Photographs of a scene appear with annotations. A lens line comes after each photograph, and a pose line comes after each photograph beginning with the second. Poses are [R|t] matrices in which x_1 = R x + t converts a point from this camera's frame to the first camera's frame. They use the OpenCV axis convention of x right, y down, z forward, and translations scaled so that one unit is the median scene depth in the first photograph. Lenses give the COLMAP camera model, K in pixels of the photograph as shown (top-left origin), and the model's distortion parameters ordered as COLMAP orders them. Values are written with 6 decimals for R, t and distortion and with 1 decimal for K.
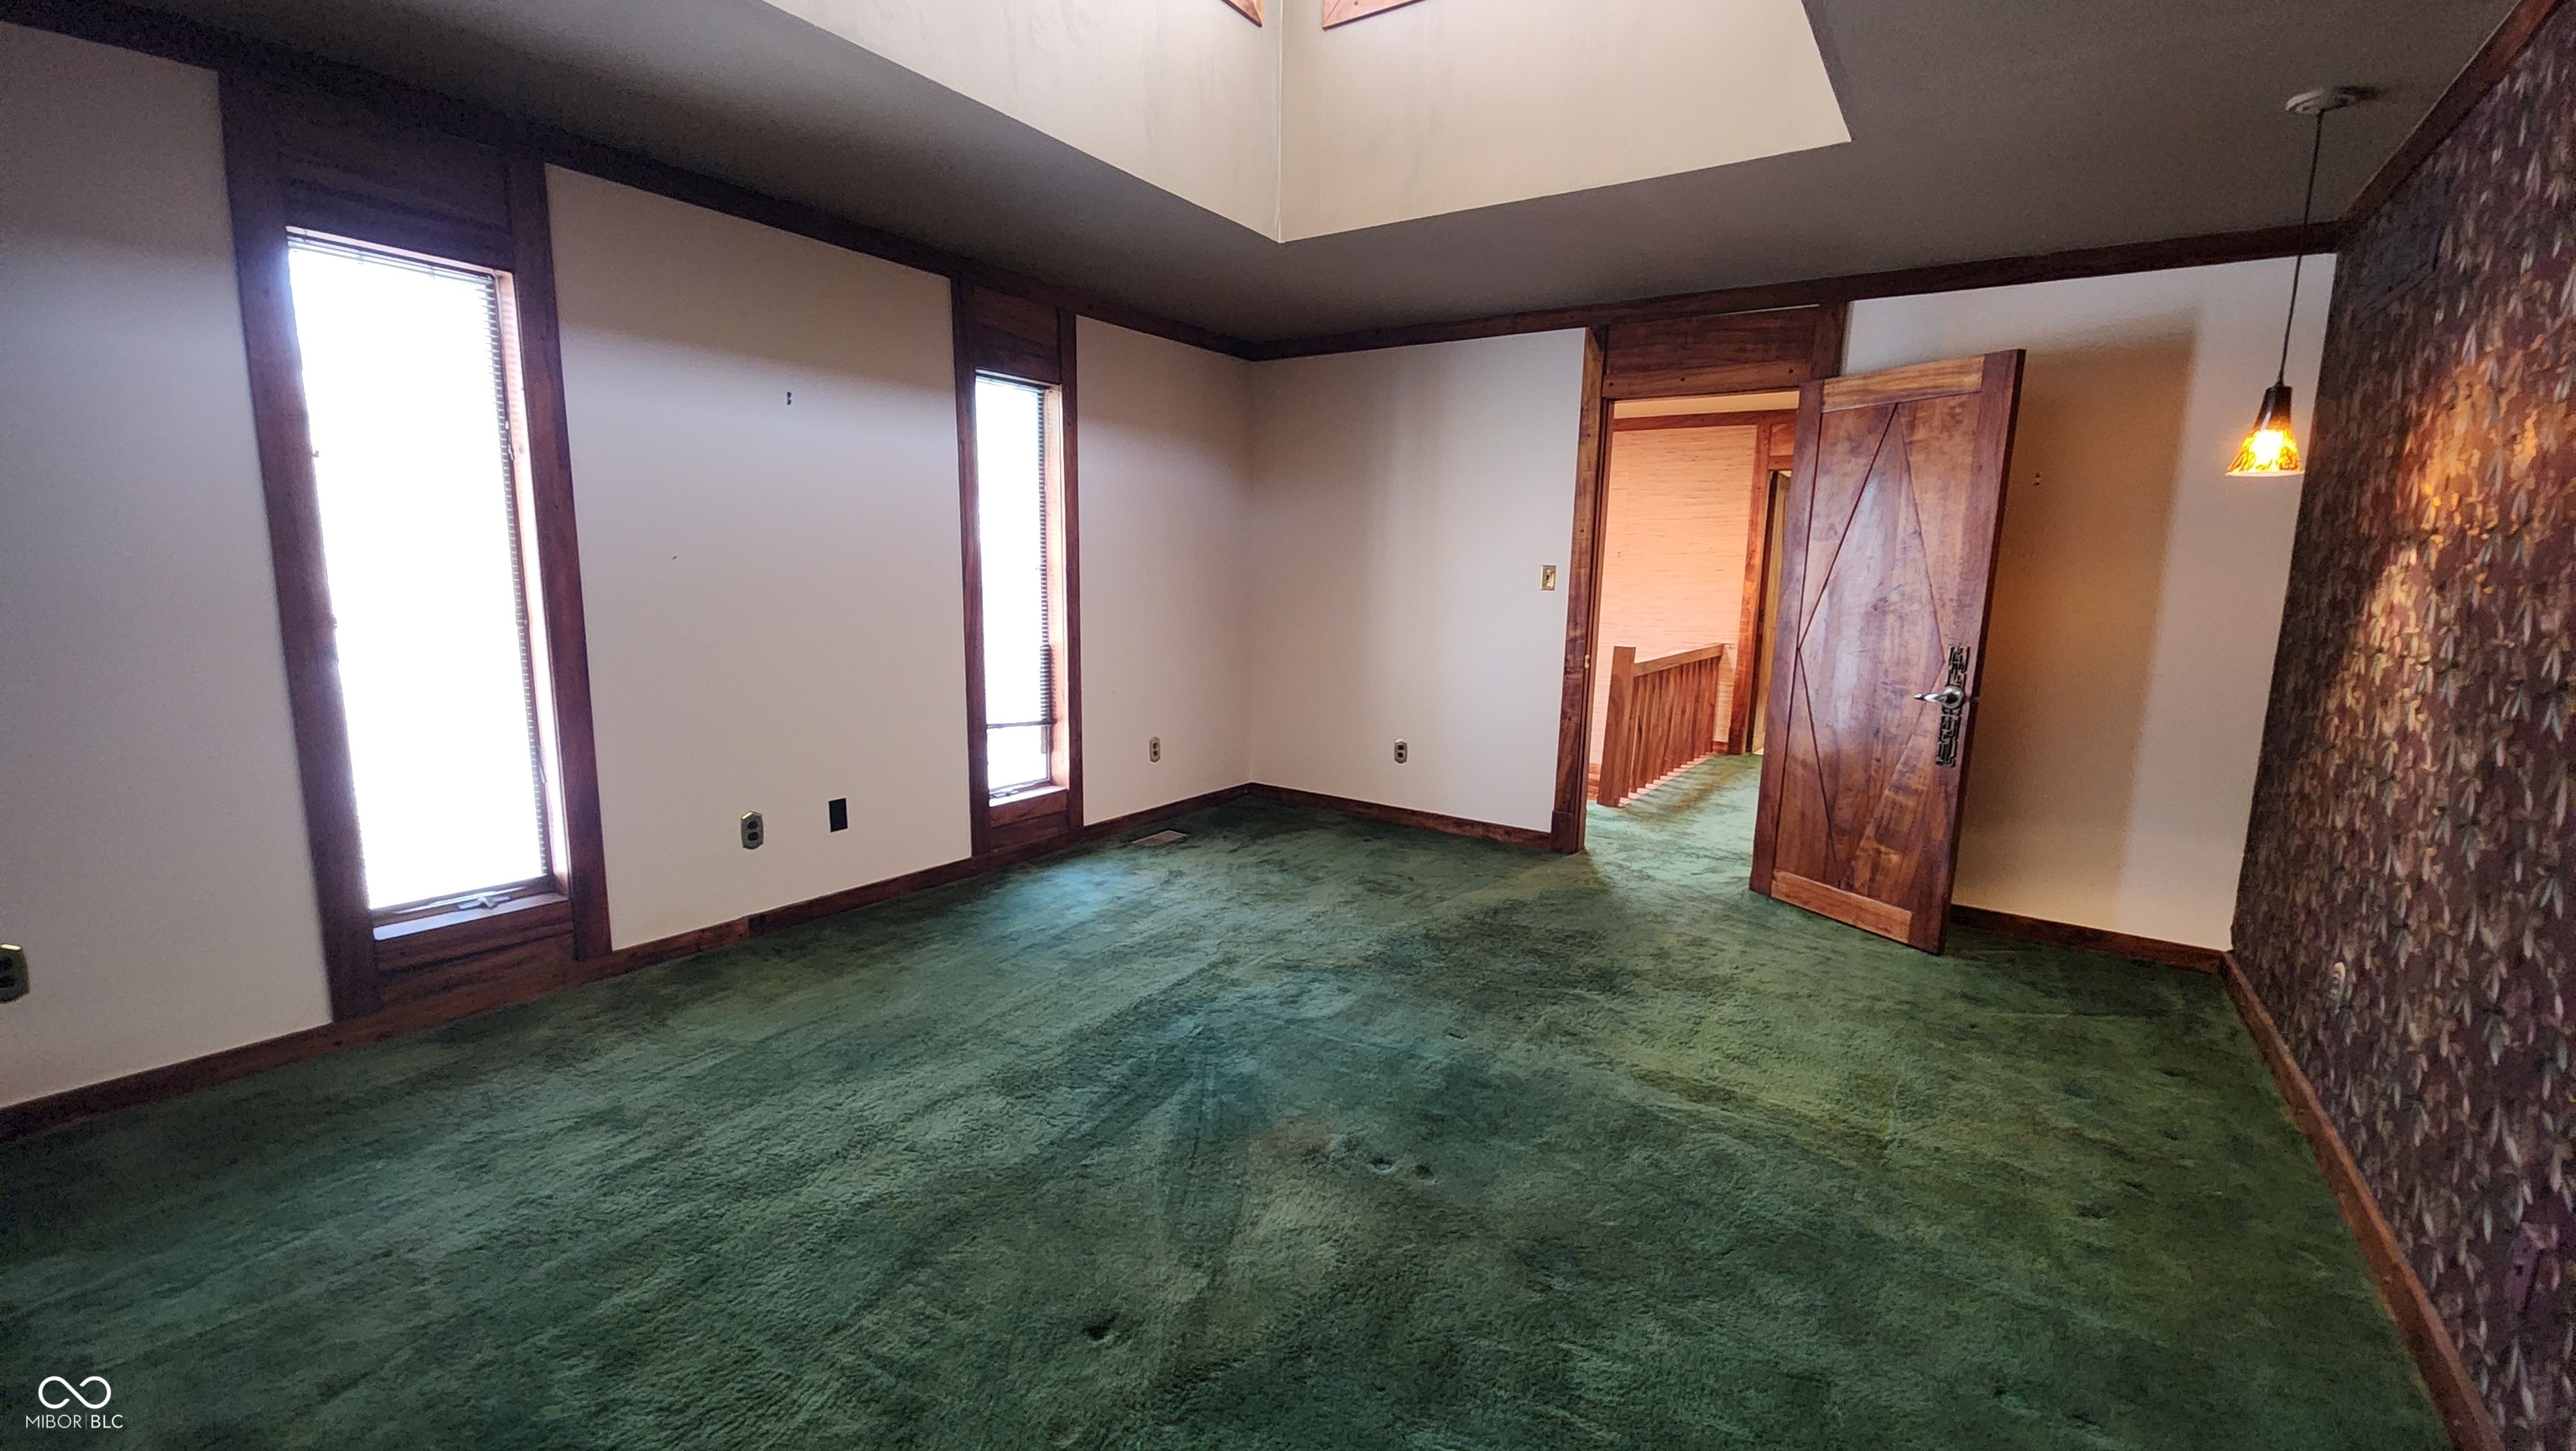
lens RADIAL K [[1045.8, 0, 1291.5], [0, 1045.8, 734.6], [0, 0, 1]] dist [0.000867, -0.006550]
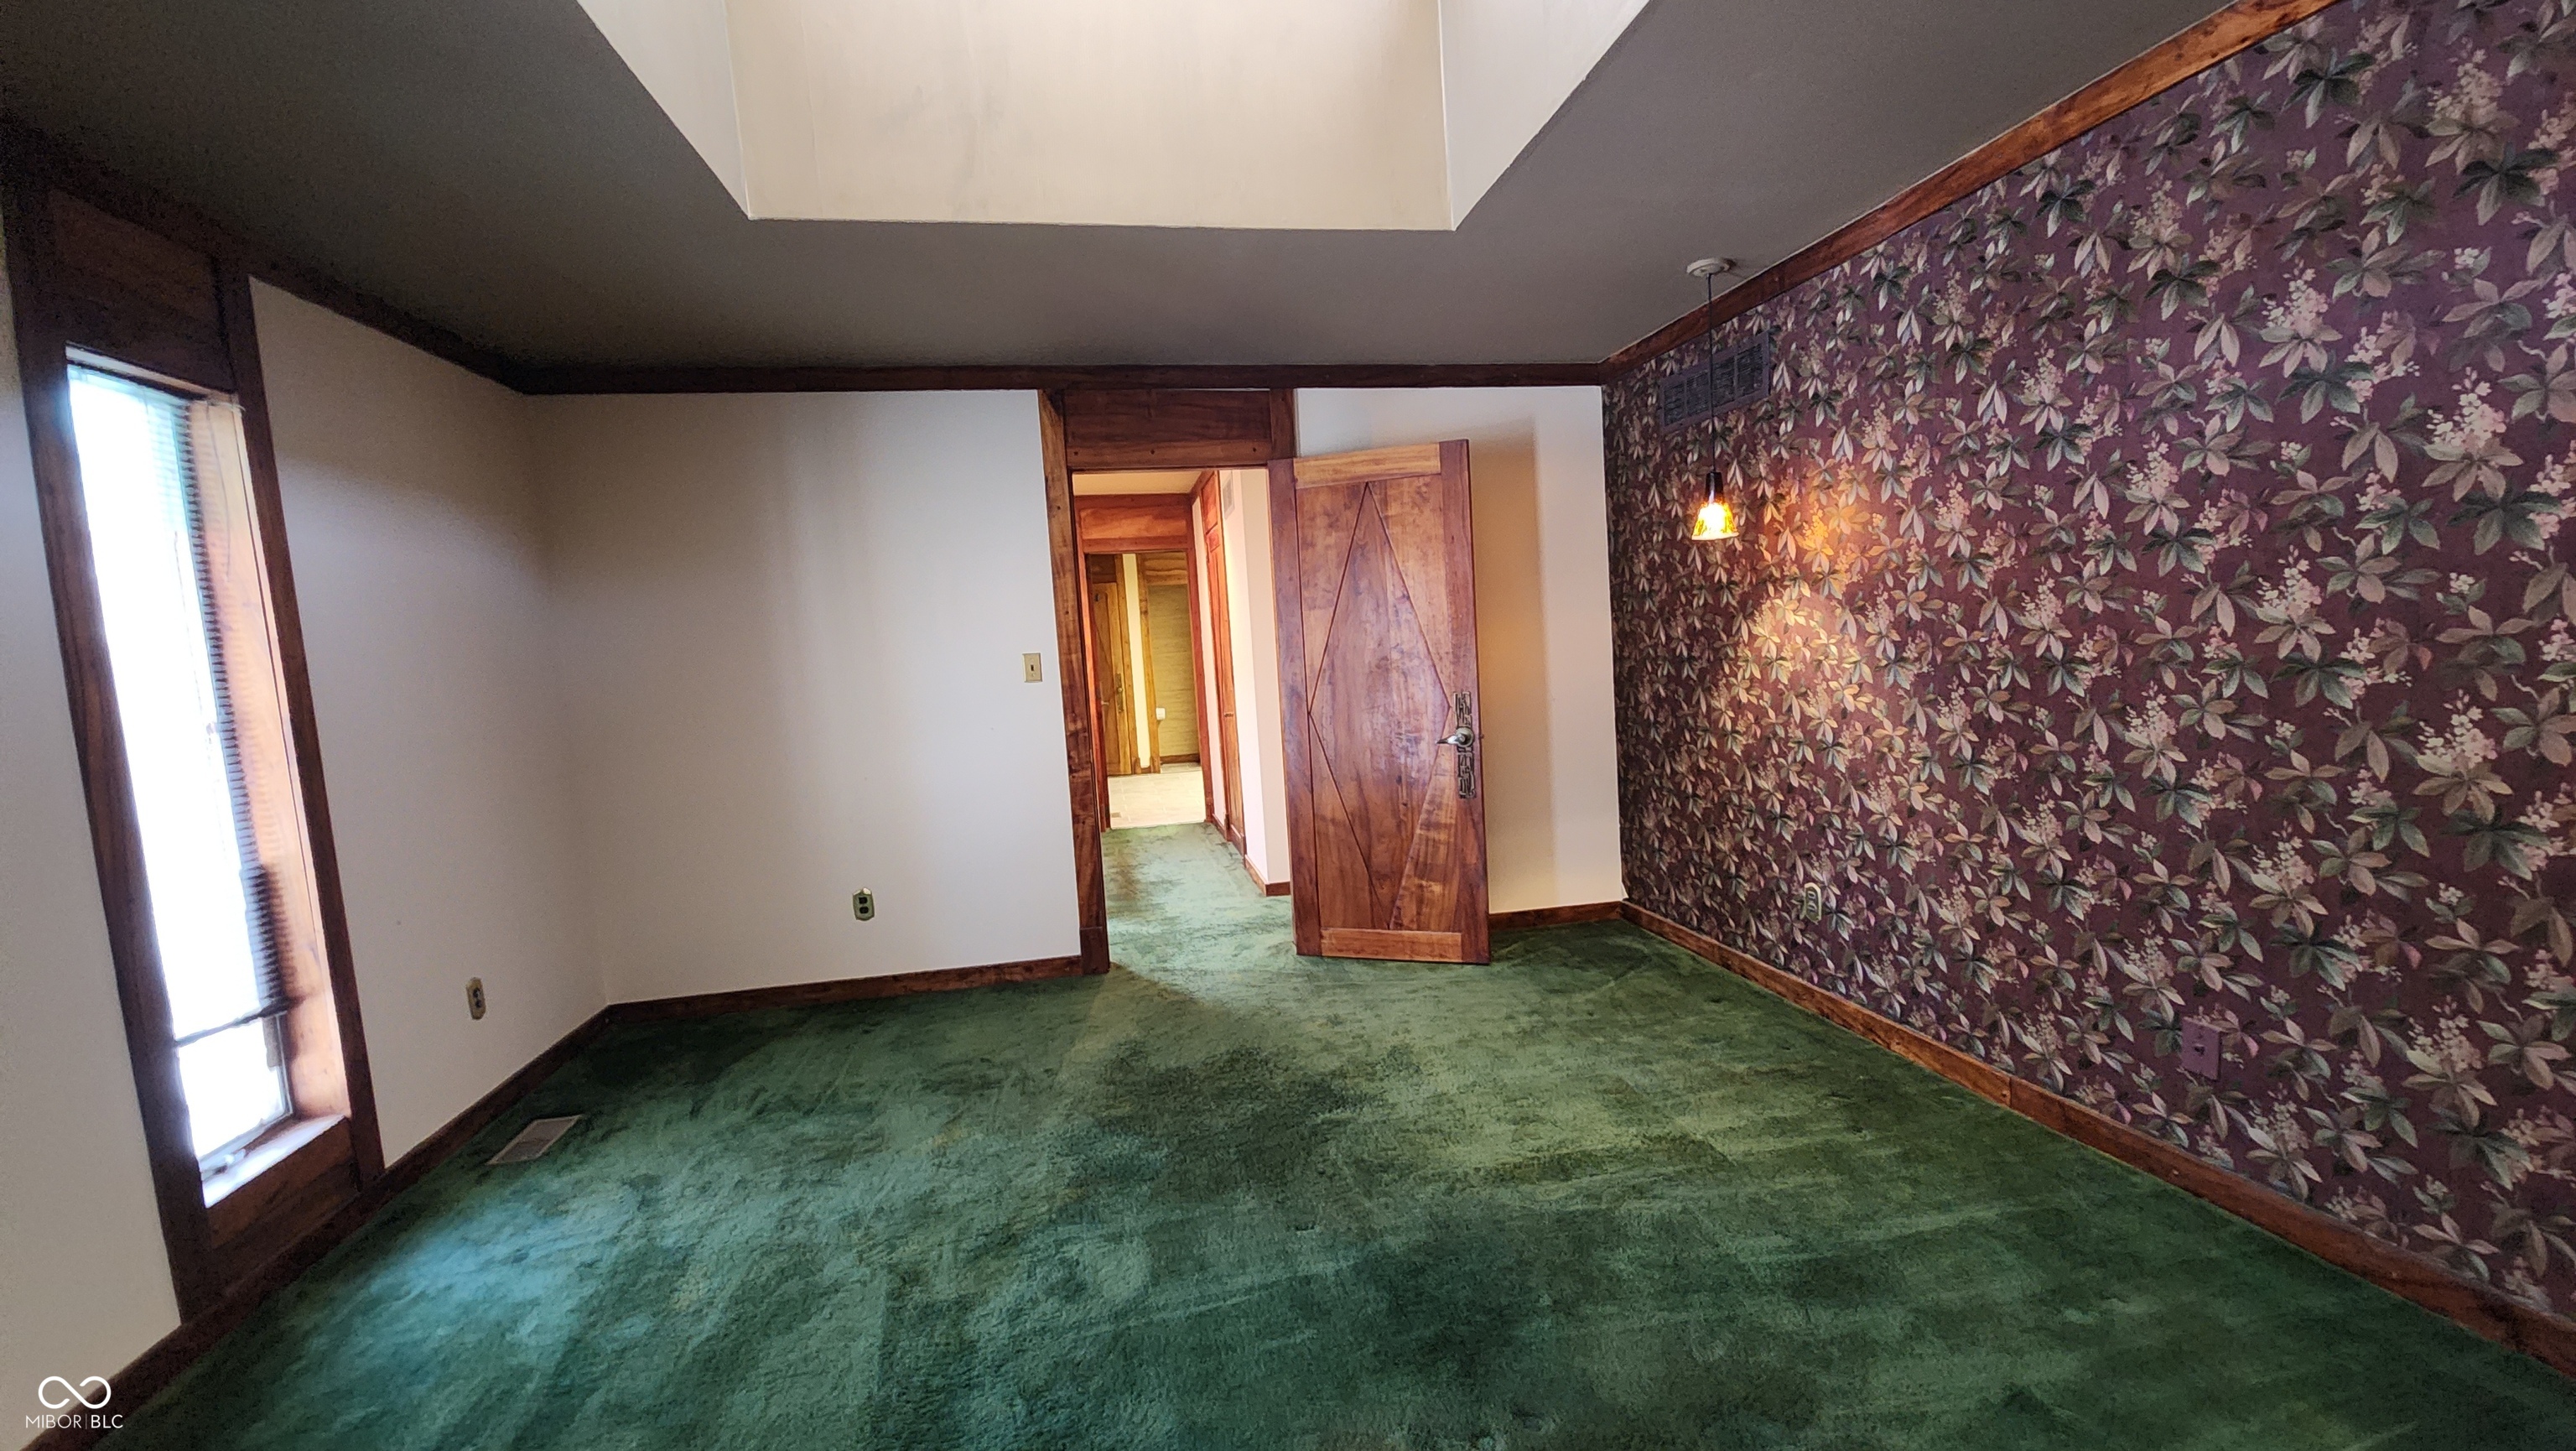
lens RADIAL K [[1045.8, 0, 1291.5], [0, 1045.8, 734.6], [0, 0, 1]] dist [0.000867, -0.006550]
pose [[0.702714, -0.126399, 0.700155, -0.267693], [0.186083, 0.982489, -0.009395, -0.056681], [-0.686707, 0.136889, 0.713929, 0.286346]]
